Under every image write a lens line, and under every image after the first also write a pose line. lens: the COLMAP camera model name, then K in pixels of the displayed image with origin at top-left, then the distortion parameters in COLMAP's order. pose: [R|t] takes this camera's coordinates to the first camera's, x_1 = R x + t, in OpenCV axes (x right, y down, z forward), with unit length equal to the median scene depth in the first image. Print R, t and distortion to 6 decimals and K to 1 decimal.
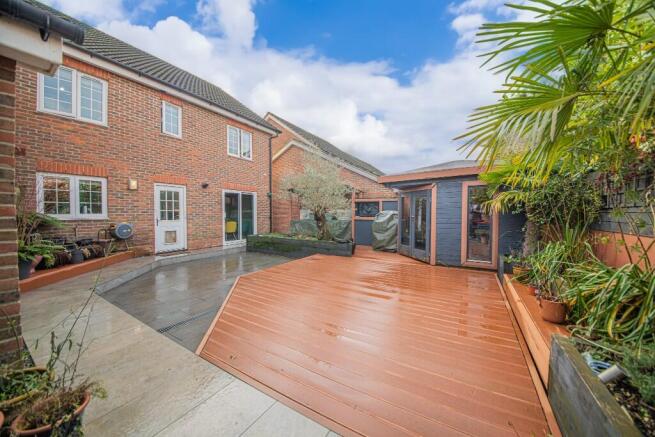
lens RADIAL K [[234.4, 0, 324.2], [0, 234.4, 217.0], [0, 0, 1]] dist [-0.000827, -0.000055]
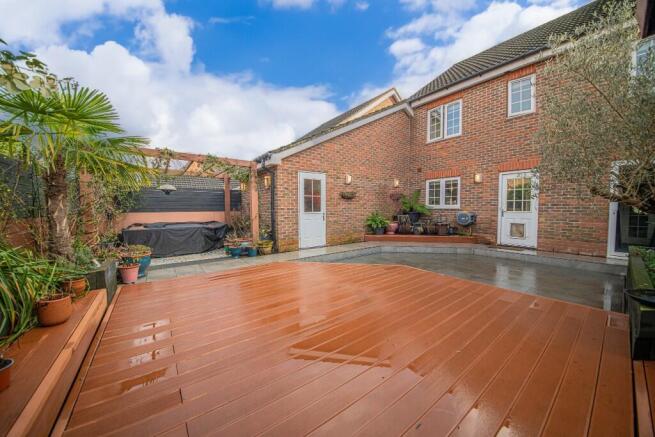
lens RADIAL K [[234.4, 0, 324.2], [0, 234.4, 217.0], [0, 0, 1]] dist [-0.000827, -0.000055]
pose [[-0.342986, 0.042912, -0.938360, 0.509123], [-0.014924, 0.998581, 0.051121, 0.000248], [0.939222, 0.031538, -0.341859, 0.729384]]
